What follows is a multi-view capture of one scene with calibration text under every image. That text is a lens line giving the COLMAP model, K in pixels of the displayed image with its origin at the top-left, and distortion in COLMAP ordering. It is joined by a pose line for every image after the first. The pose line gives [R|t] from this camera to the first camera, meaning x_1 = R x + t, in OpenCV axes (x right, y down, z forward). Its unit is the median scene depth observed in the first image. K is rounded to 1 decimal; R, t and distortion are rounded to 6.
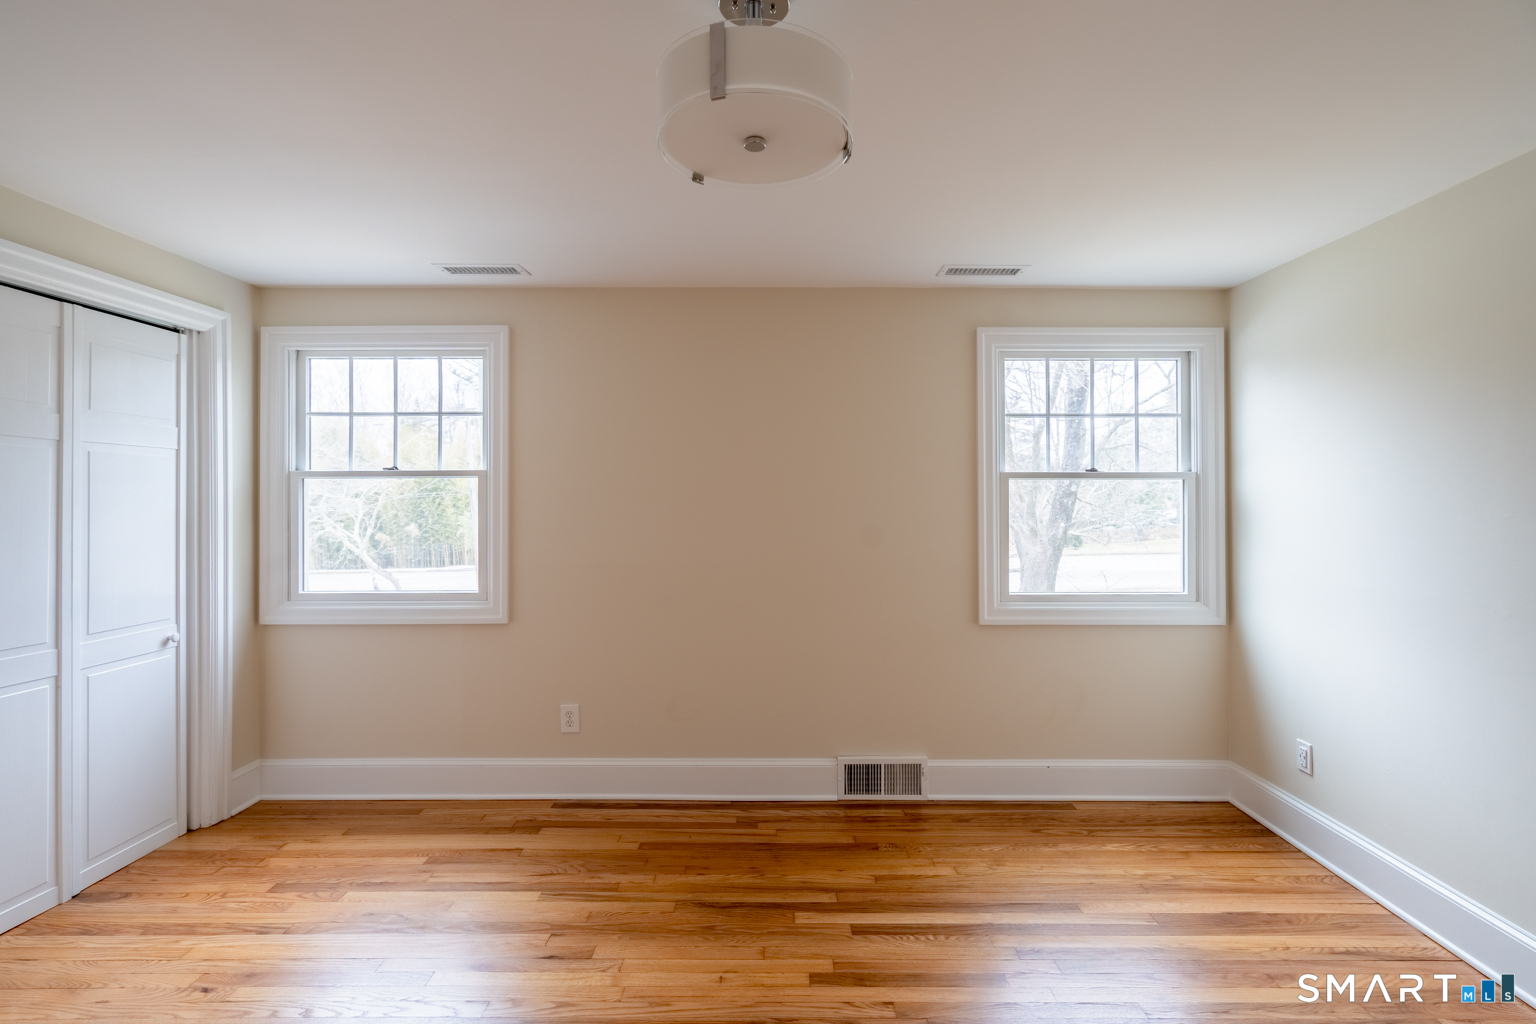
lens RADIAL K [[708.5, 0, 763.0], [0, 708.5, 488.3], [0, 0, 1]] dist [-0.032529, -0.000206]
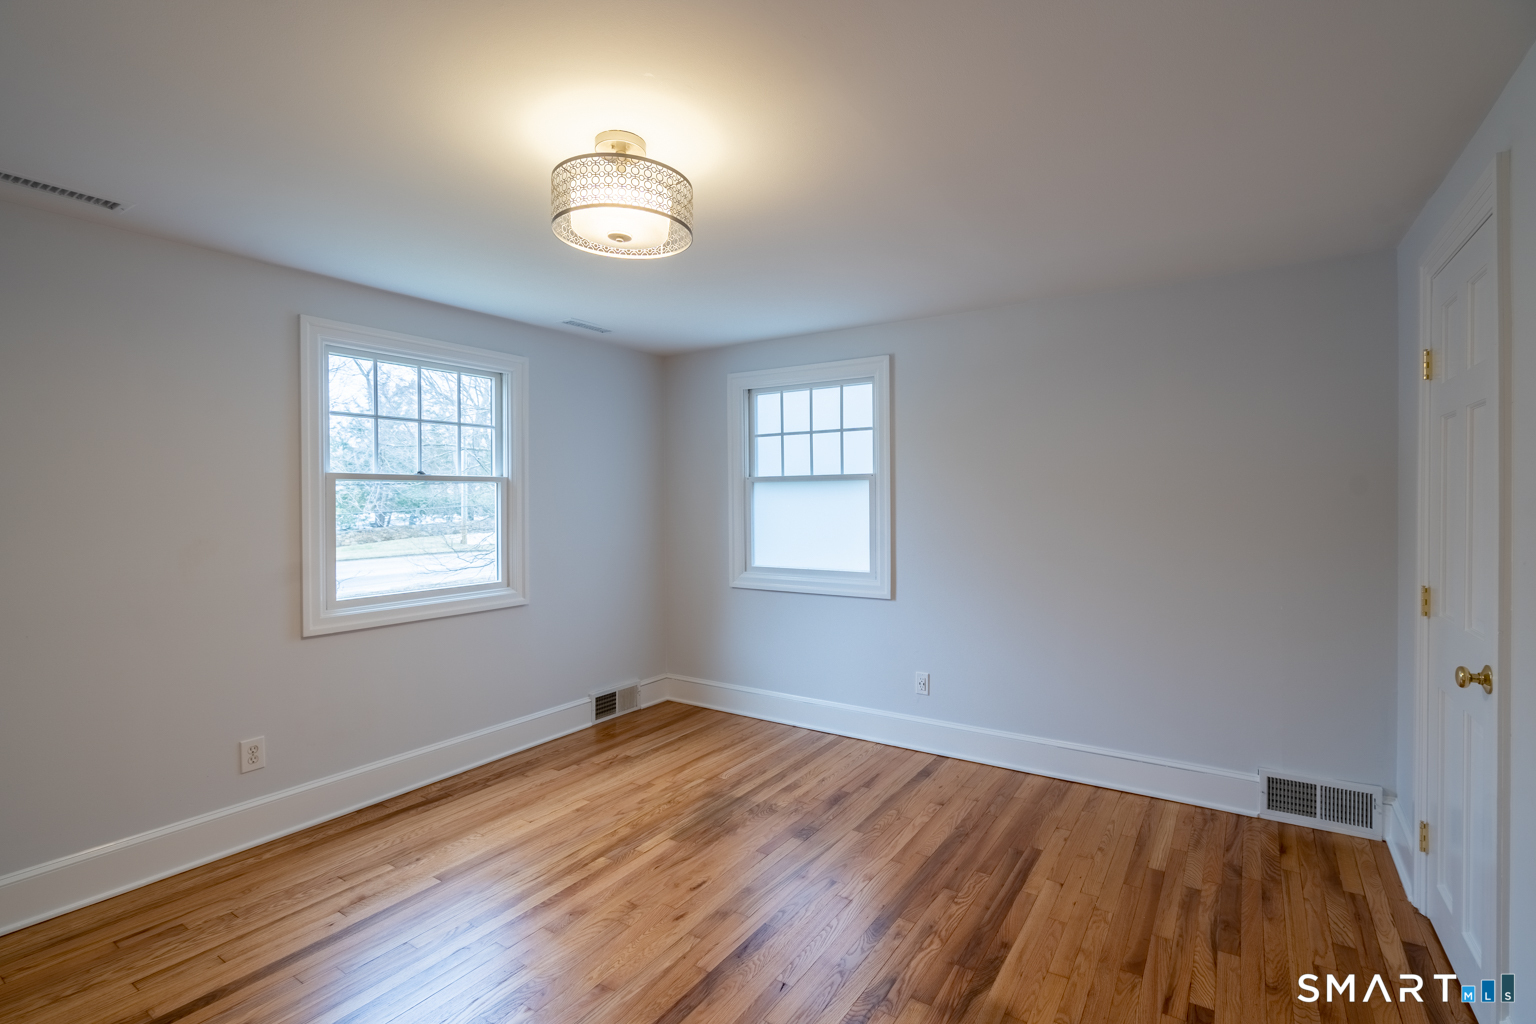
lens RADIAL K [[708.5, 0, 763.0], [0, 708.5, 488.3], [0, 0, 1]] dist [-0.032529, -0.000206]
pose [[0.539832, 0.007957, 0.841735, -0.143246], [-0.006049, 0.999966, -0.005574, -0.000389], [-0.841751, -0.002083, 0.539862, 0.000913]]
